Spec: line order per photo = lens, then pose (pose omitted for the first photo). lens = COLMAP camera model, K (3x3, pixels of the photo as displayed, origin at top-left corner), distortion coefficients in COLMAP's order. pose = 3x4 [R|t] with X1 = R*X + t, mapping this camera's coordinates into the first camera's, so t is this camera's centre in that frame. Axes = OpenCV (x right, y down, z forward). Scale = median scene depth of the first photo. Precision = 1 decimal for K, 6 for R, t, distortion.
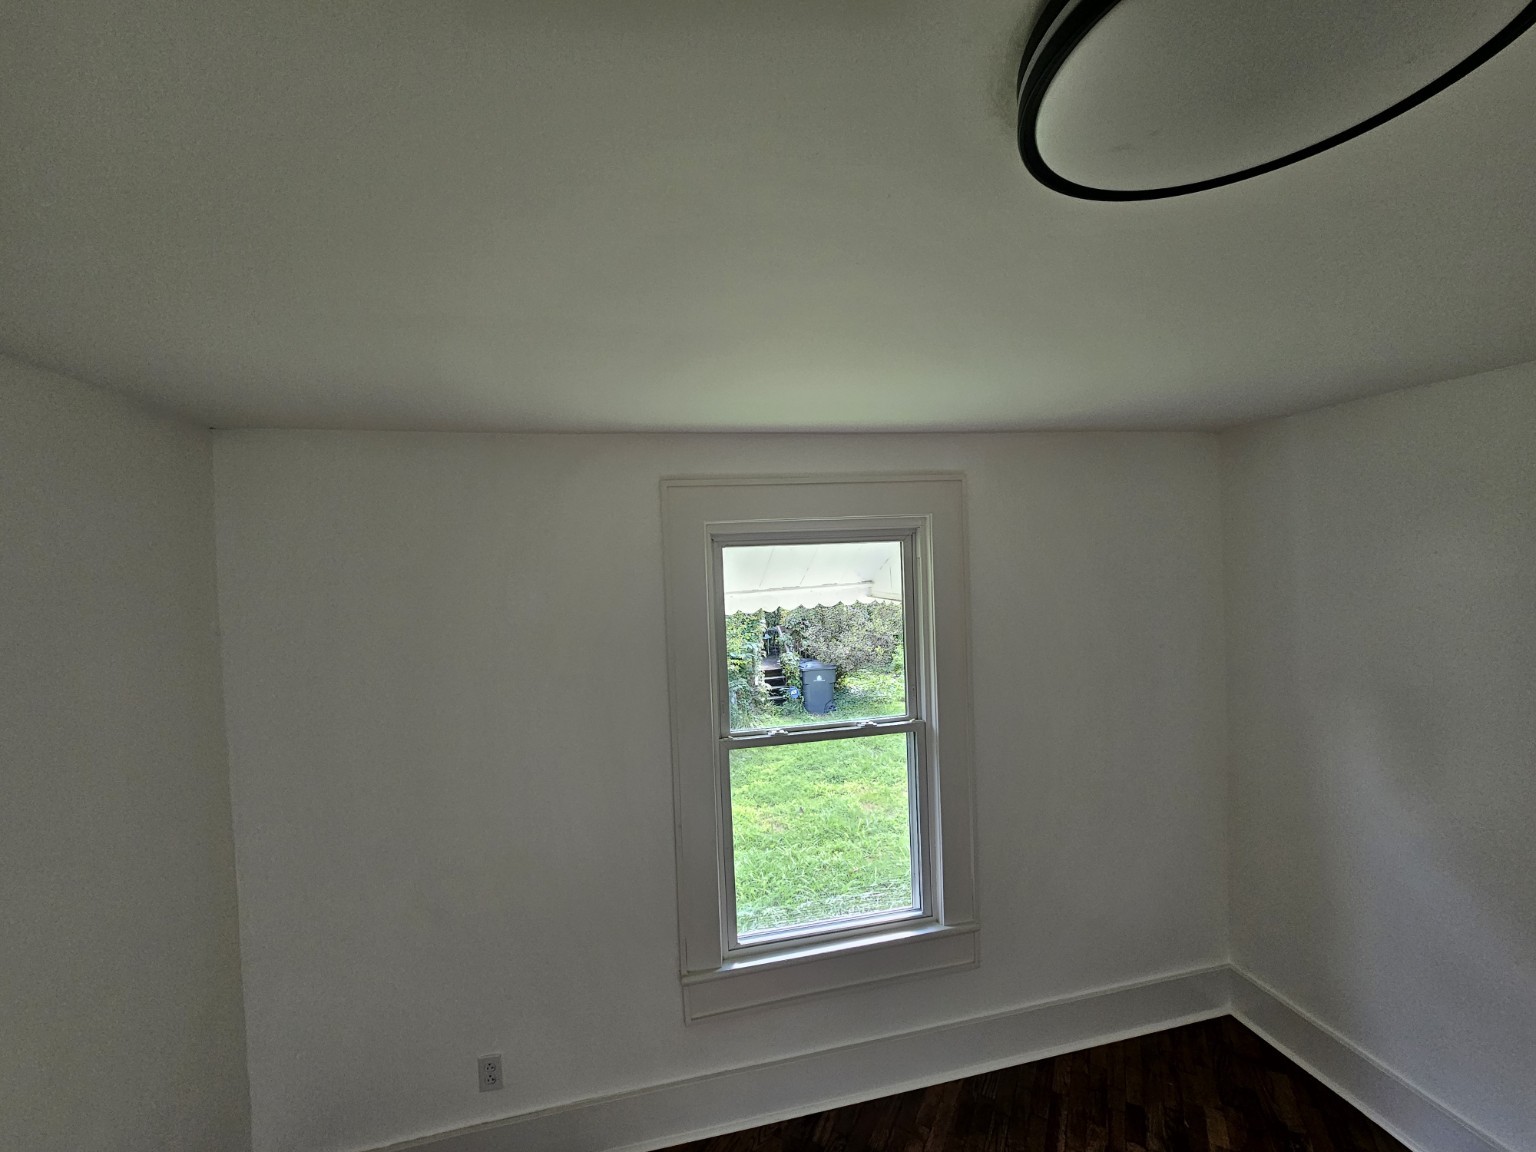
lens RADIAL K [[630.3, 0, 762.6], [0, 630.3, 576.1], [0, 0, 1]] dist [0.000567, 0.000292]
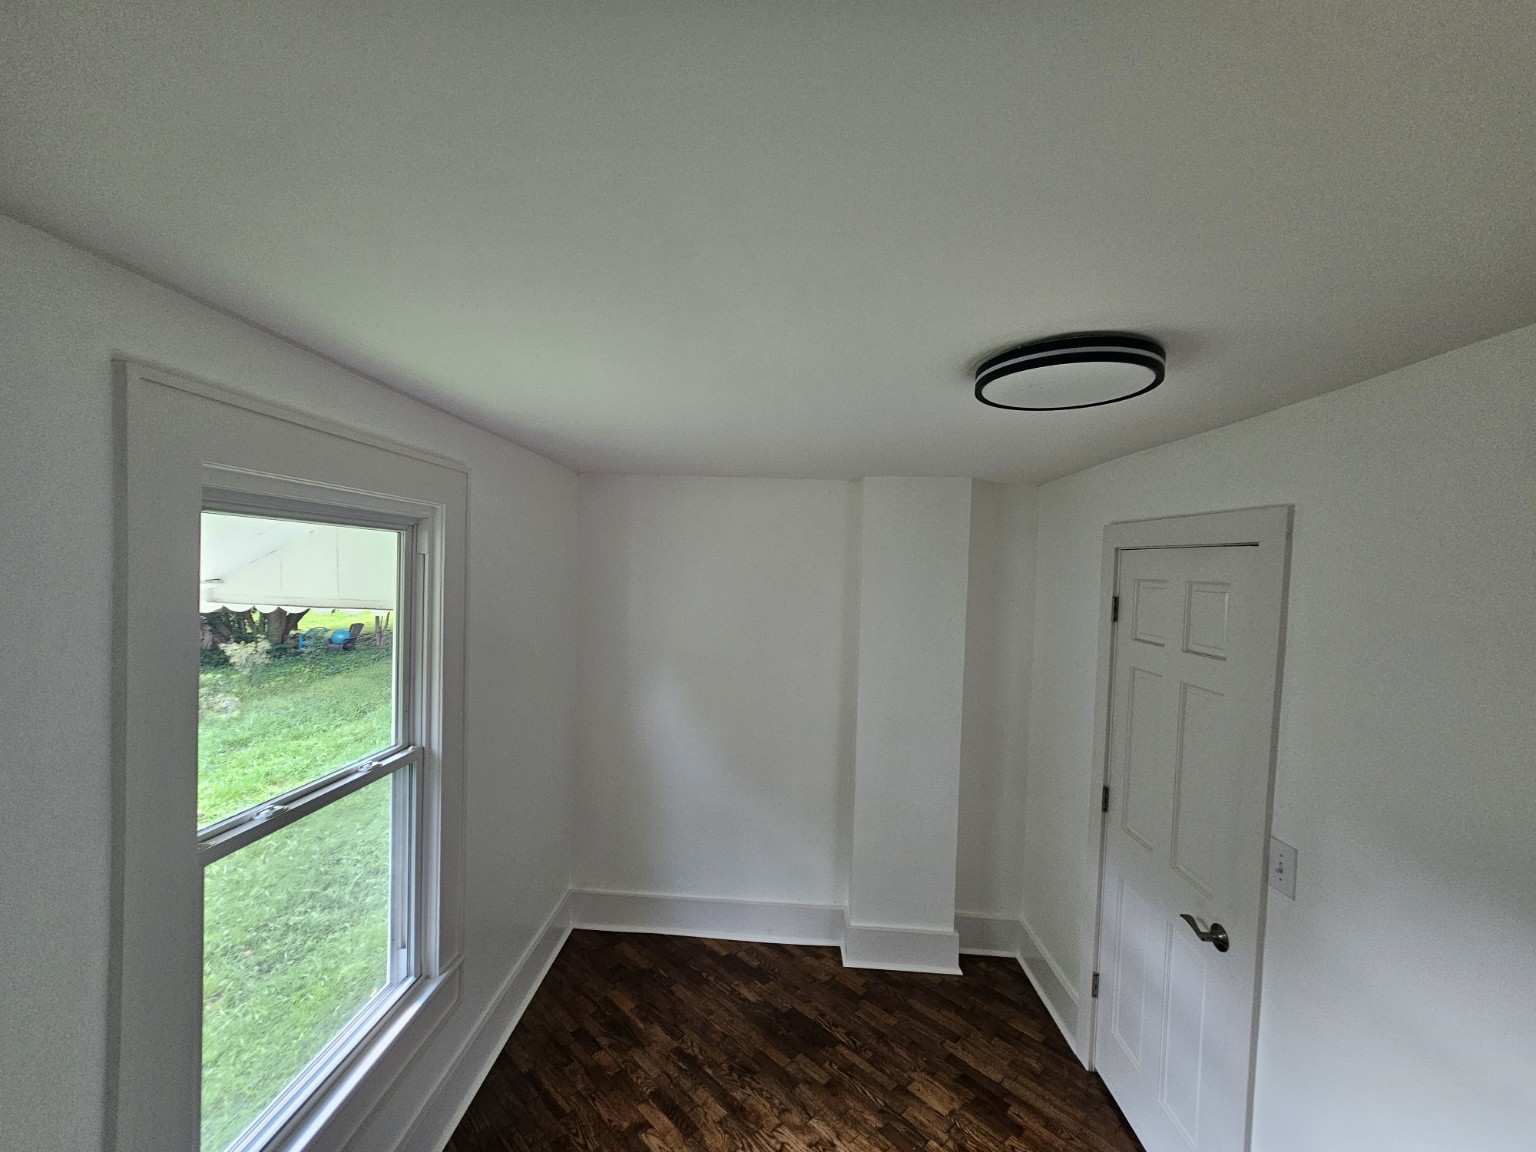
lens RADIAL K [[630.3, 0, 762.6], [0, 630.3, 576.1], [0, 0, 1]] dist [0.000567, 0.000292]
pose [[0.241776, 0.039268, 0.969537, -0.479527], [-0.021215, 0.999156, -0.035177, 0.022049], [-0.970100, -0.012064, 0.242405, 0.365928]]
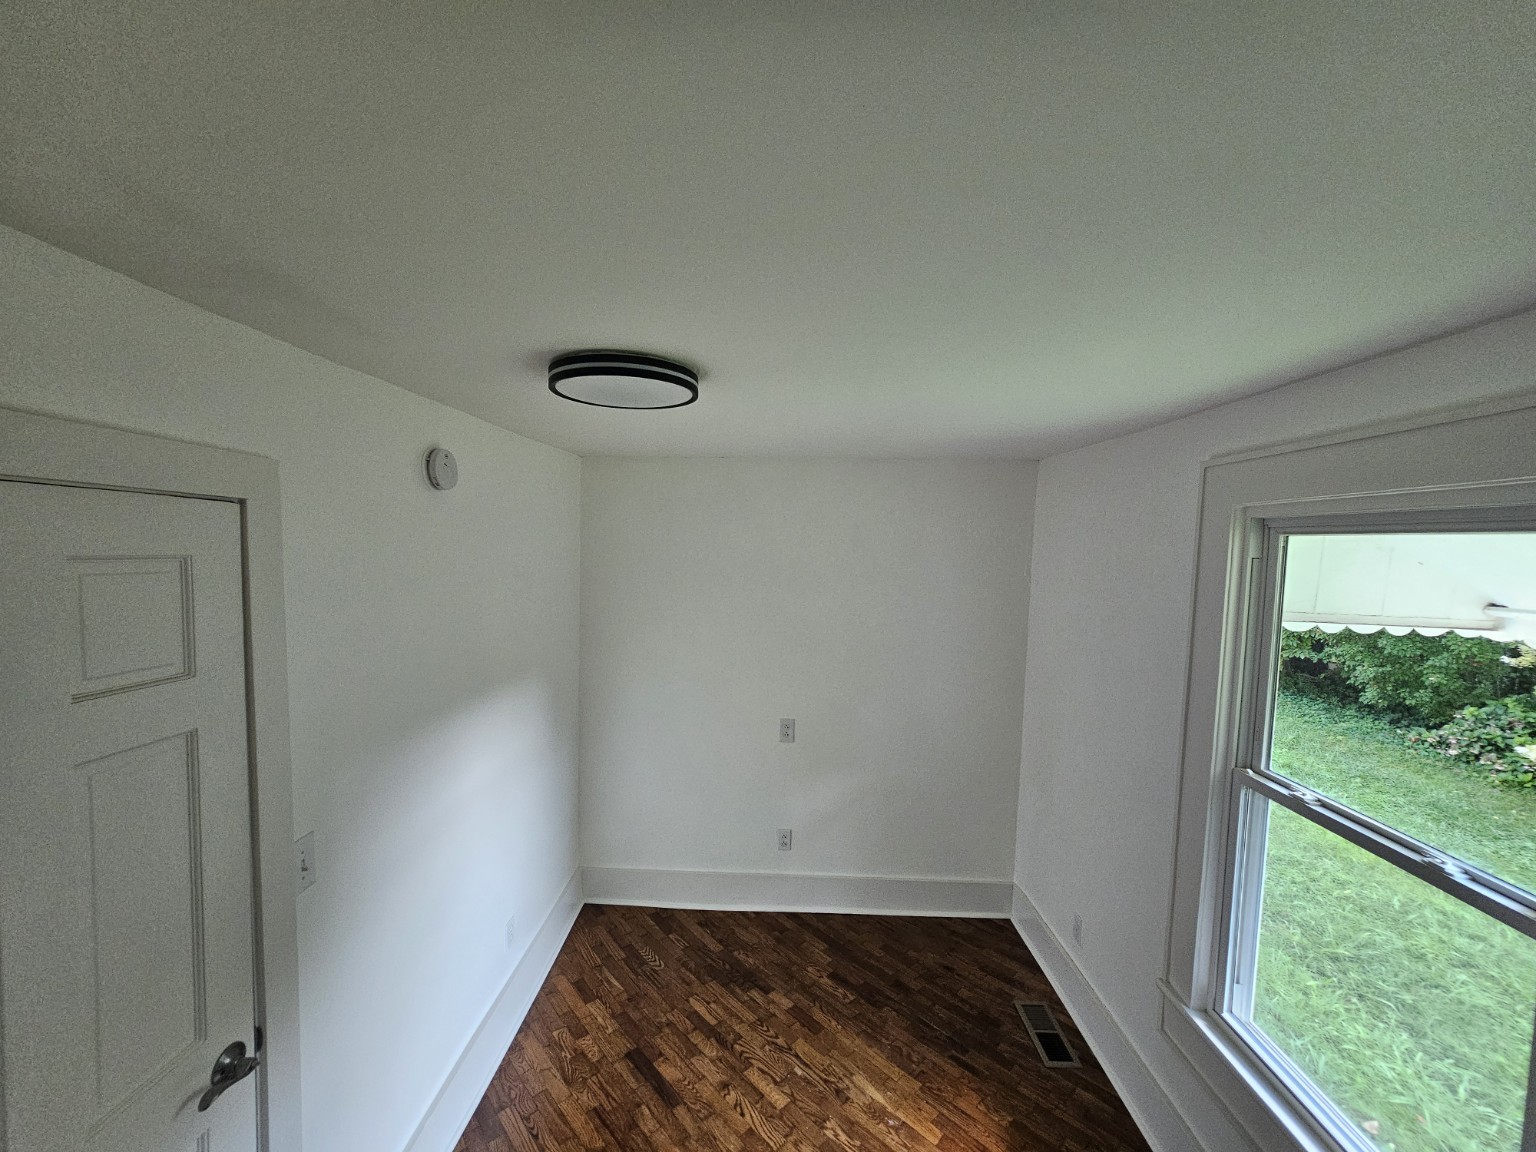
lens RADIAL K [[685.6, 0, 769.7], [0, 685.6, 574.1], [0, 0, 1]] dist [0.030618, -0.000259]
pose [[-0.220062, 0.087221, -0.971579, 0.887093], [-0.022995, 0.995254, 0.094554, -0.061181], [0.975215, 0.043149, -0.217012, 0.560567]]
